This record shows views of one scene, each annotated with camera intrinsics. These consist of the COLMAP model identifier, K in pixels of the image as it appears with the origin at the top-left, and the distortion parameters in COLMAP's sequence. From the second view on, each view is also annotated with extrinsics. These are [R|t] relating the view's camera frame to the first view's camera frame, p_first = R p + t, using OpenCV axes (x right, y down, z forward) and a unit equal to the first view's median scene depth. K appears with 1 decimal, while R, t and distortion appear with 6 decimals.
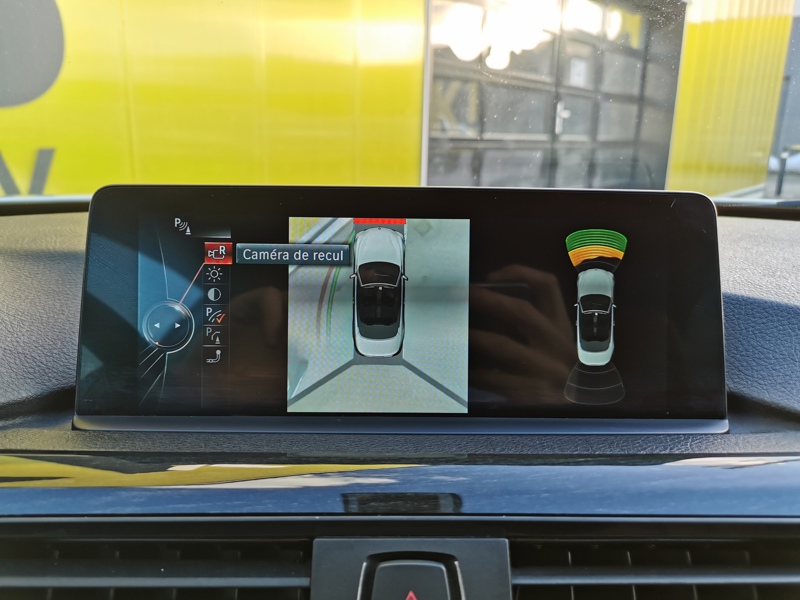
lens RADIAL K [[607.8, 0, 401.9], [0, 607.8, 297.8], [0, 0, 1]] dist [0.014417, -0.038079]
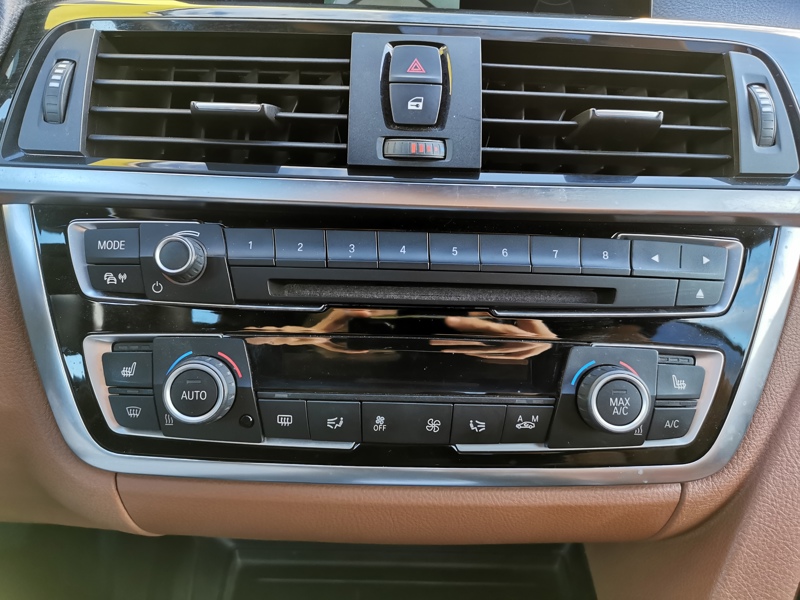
lens RADIAL K [[607.8, 0, 398.7], [0, 607.8, 294.0], [0, 0, 1]] dist [0.014417, -0.038079]
pose [[0.999772, 0.019415, 0.008942, -0.020114], [-0.020500, 0.989408, 0.143706, 0.572164], [-0.006058, -0.143857, 0.989580, -0.411654]]
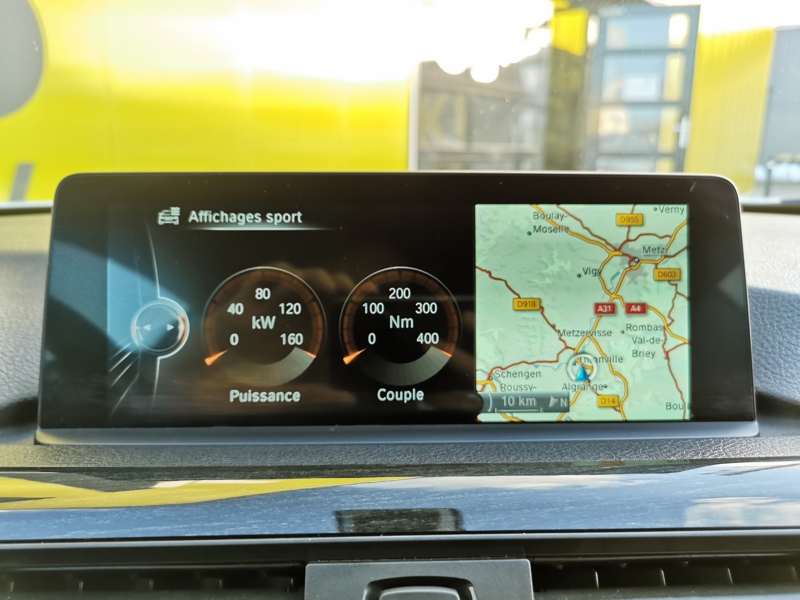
lens RADIAL K [[607.8, 0, 401.5], [0, 607.8, 306.5], [0, 0, 1]] dist [0.014417, -0.038079]
pose [[0.999786, -0.014073, 0.015176, -0.011903], [0.014215, 0.999856, -0.009280, 0.027746], [-0.015044, 0.009494, 0.999842, 0.090113]]
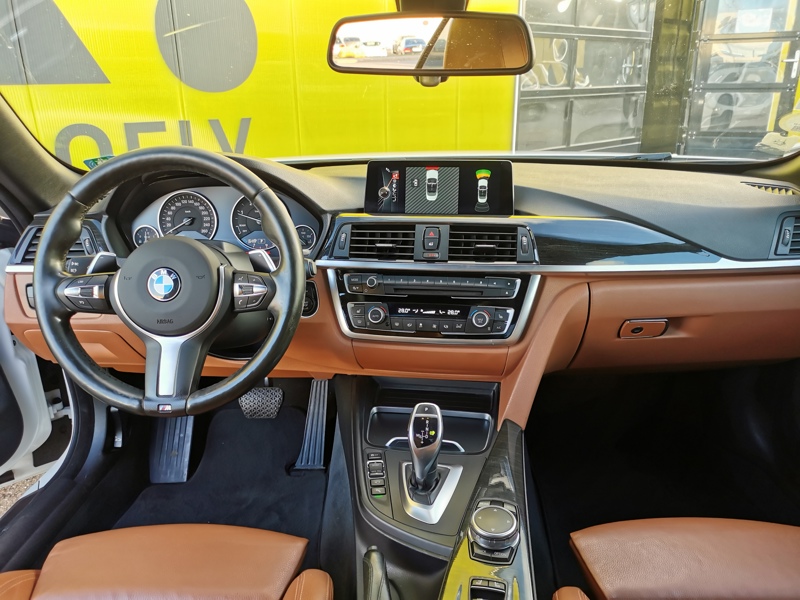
lens RADIAL K [[607.8, 0, 403.2], [0, 607.8, 301.5], [0, 0, 1]] dist [0.014417, -0.038079]
pose [[0.983202, 0.025010, -0.180798, 0.563491], [-0.007952, 0.995496, 0.094465, 0.404094], [0.182347, -0.091440, 0.978973, -3.324254]]
